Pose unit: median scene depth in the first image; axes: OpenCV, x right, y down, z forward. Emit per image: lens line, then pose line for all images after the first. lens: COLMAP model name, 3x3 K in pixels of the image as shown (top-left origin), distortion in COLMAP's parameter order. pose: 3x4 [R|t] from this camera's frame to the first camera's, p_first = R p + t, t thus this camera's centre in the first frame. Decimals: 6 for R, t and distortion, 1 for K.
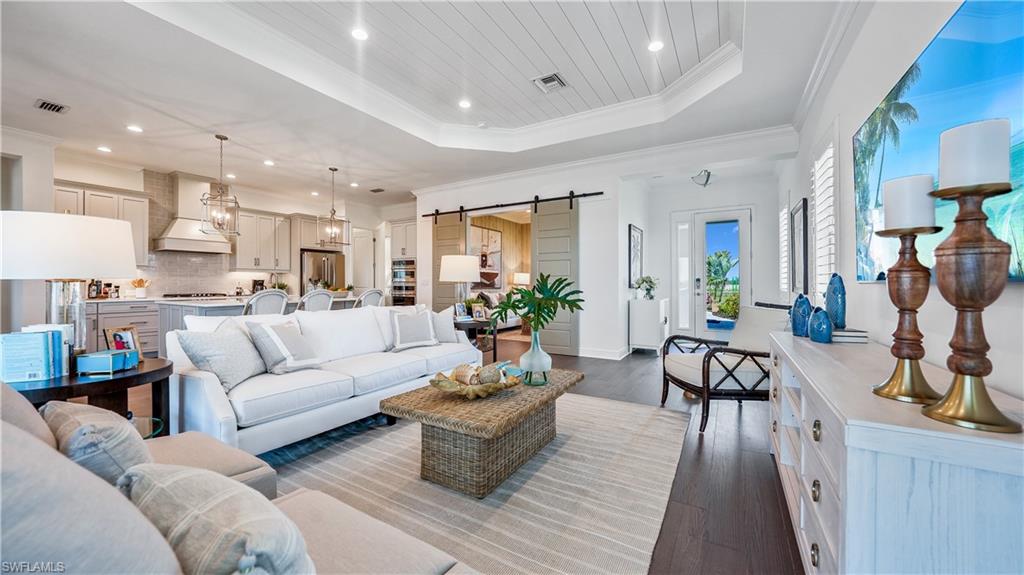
lens RADIAL K [[377.3, 0, 510.7], [0, 377.3, 284.6], [0, 0, 1]] dist [0.000220, 0.000081]
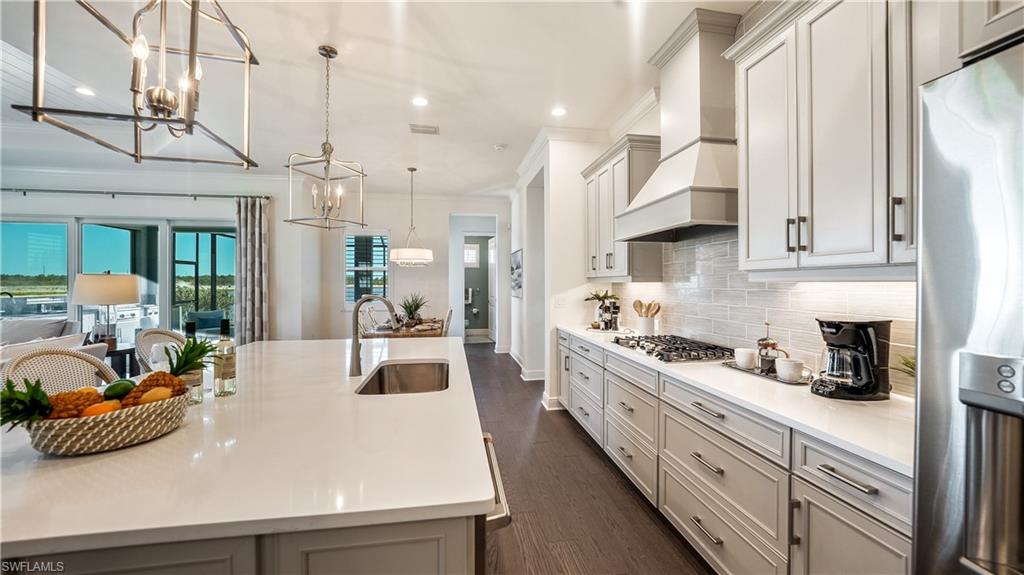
lens RADIAL K [[377.3, 0, 510.7], [0, 377.3, 284.6], [0, 0, 1]] dist [0.000220, 0.000081]
pose [[-0.762536, 0.005806, -0.646920, -0.459271], [0.002342, 0.999978, 0.006214, -0.037895], [0.646942, 0.003224, -0.762532, 1.196454]]
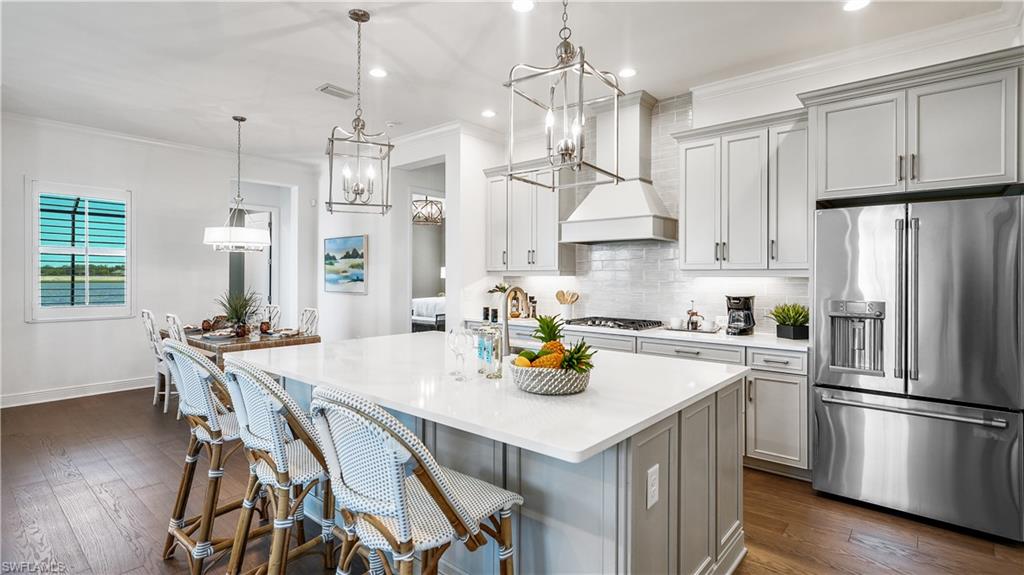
lens RADIAL K [[486.0, 0, 511.3], [0, 486.0, 271.8], [0, 0, 1]] dist [-0.015685, -0.000076]
pose [[-0.163538, -0.006432, -0.986516, -0.134436], [-0.004728, 0.999972, -0.005735, -0.039165], [0.986526, 0.003726, -0.163564, 0.974274]]
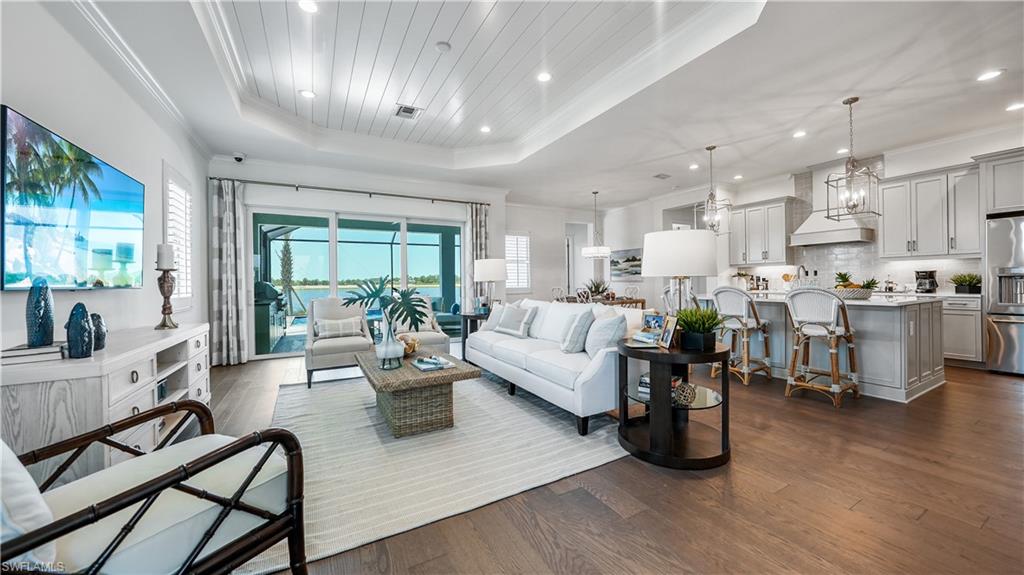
lens RADIAL K [[362.0, 0, 528.3], [0, 362.0, 280.4], [0, 0, 1]] dist [0.000401, 0.000379]
pose [[-0.467264, 0.008110, -0.884081, 0.321883], [0.015331, 0.999882, 0.001069, -0.007433], [0.883985, -0.013055, -0.467333, 0.762234]]
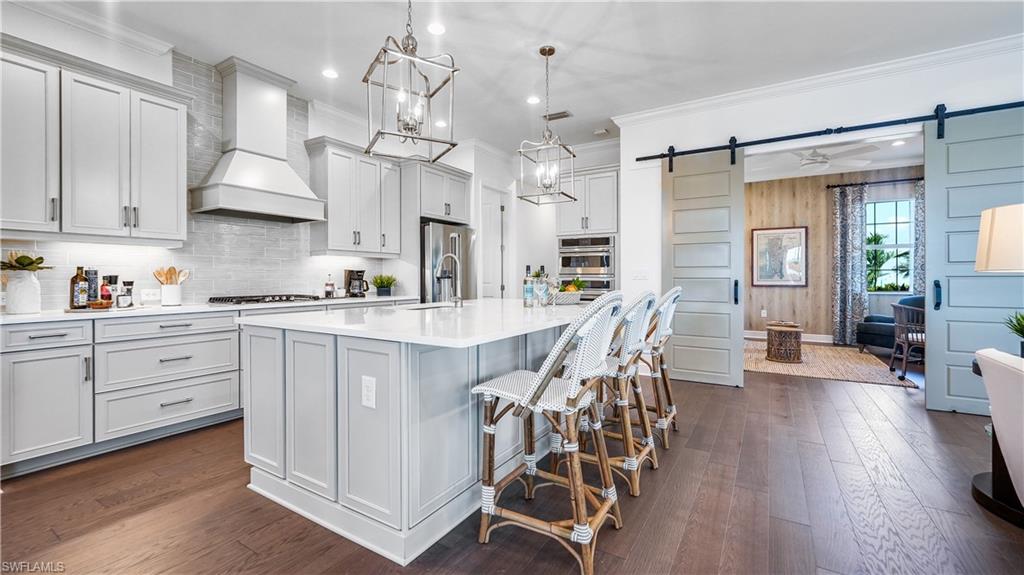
lens RADIAL K [[422.0, 0, 515.3], [0, 422.0, 281.6], [0, 0, 1]] dist [-0.000321, -0.000056]
pose [[0.999999, 0.000961, 0.000336, -0.490082], [-0.000964, 0.999959, 0.008948, -0.001364], [-0.000328, -0.008949, 0.999960, 0.412737]]
